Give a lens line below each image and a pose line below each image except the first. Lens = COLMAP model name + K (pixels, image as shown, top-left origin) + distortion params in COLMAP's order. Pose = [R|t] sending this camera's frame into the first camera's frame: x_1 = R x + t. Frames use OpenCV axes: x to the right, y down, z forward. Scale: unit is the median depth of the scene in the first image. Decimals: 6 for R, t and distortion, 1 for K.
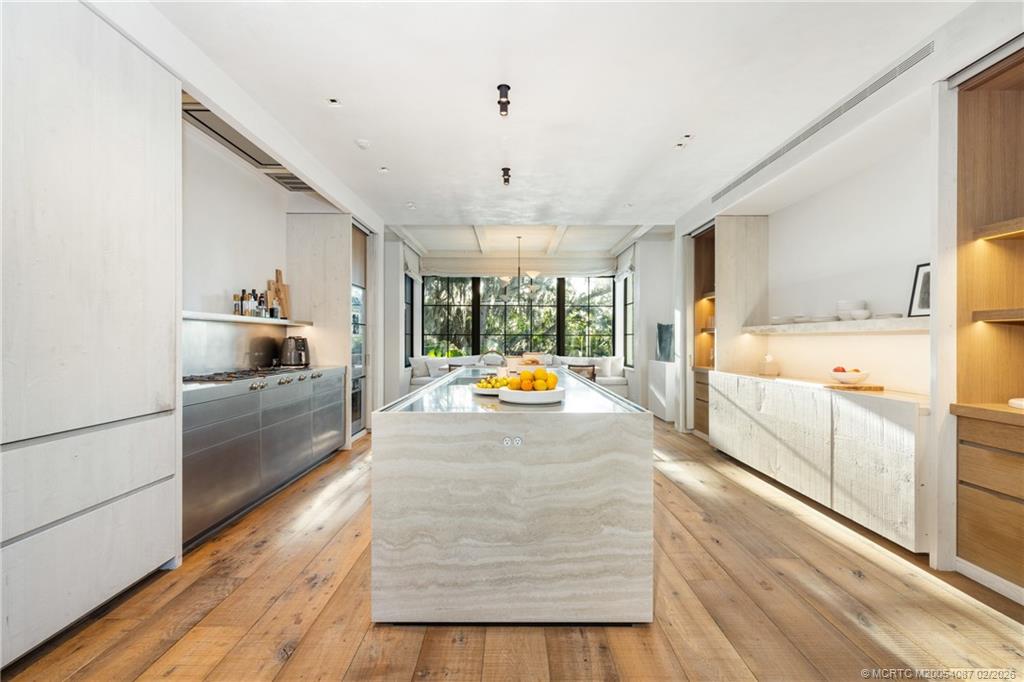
lens RADIAL K [[452.9, 0, 512.0], [0, 452.9, 341.0], [0, 0, 1]] dist [-0.000697, -0.000026]
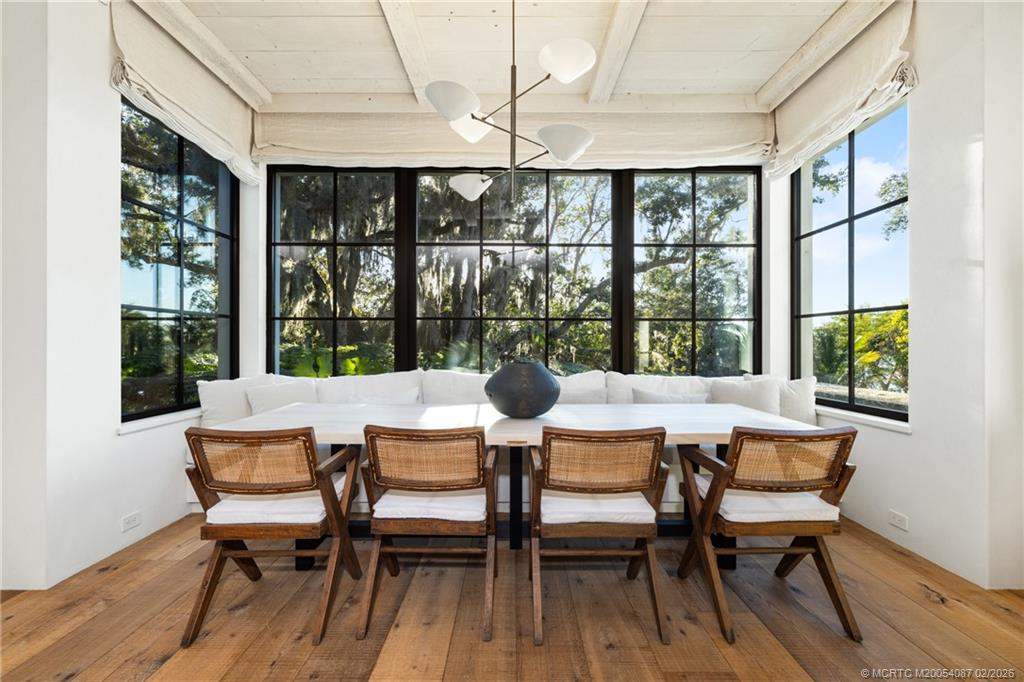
lens RADIAL K [[430.3, 0, 512.0], [0, 430.3, 341.0], [0, 0, 1]] dist [0.000535, 0.000095]
pose [[0.999989, -0.003203, -0.003288, 0.012859], [0.003177, 0.999964, -0.007926, 0.008398], [0.003314, 0.007915, 0.999963, 0.635310]]
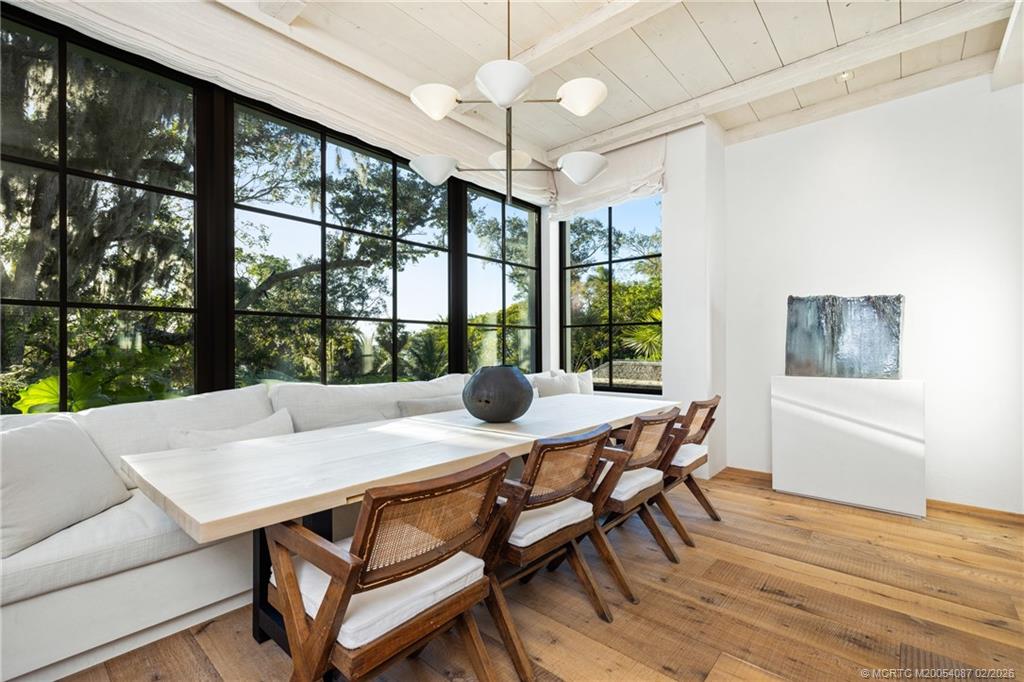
lens RADIAL K [[452.9, 0, 512.0], [0, 452.9, 341.0], [0, 0, 1]] dist [-0.000697, -0.000026]
pose [[0.660295, 0.007083, 0.750973, -0.166832], [0.003941, 0.999909, -0.012896, 0.007317], [-0.750996, 0.011475, 0.660207, 0.705484]]
